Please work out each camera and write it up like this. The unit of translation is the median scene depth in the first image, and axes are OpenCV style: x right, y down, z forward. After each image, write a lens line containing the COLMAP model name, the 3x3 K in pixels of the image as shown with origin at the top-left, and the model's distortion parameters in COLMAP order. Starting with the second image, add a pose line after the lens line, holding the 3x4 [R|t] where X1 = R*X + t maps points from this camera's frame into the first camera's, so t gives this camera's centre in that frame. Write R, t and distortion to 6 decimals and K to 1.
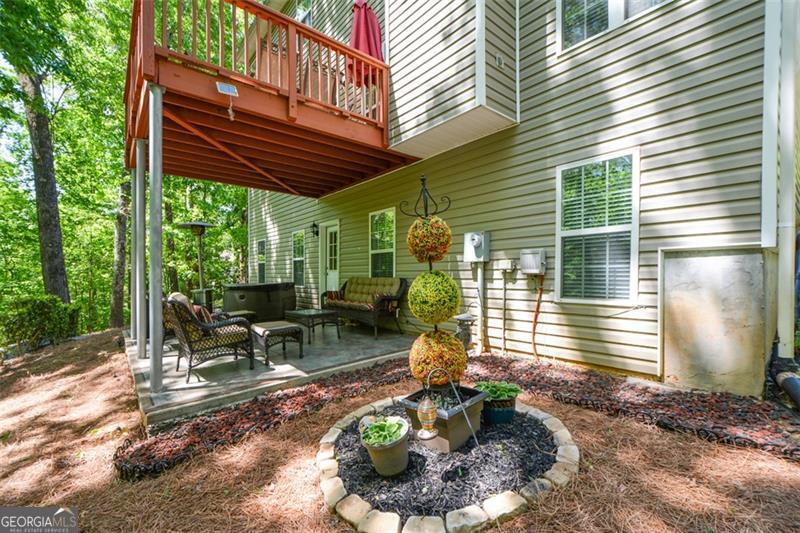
lens RADIAL K [[341.6, 0, 399.5], [0, 341.6, 279.8], [0, 0, 1]] dist [-0.001659, -0.000126]
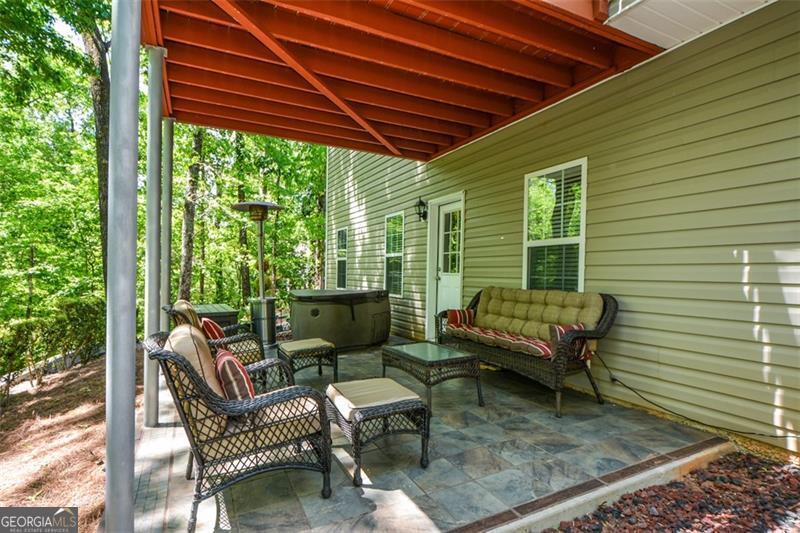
lens RADIAL K [[412.3, 0, 400.1], [0, 412.3, 275.3], [0, 0, 1]] dist [0.004930, 0.000539]
pose [[0.971922, 0.017054, -0.234685, -0.108971], [-0.019645, 0.999769, -0.008707, -0.016461], [0.234482, 0.013073, 0.972032, 0.247396]]
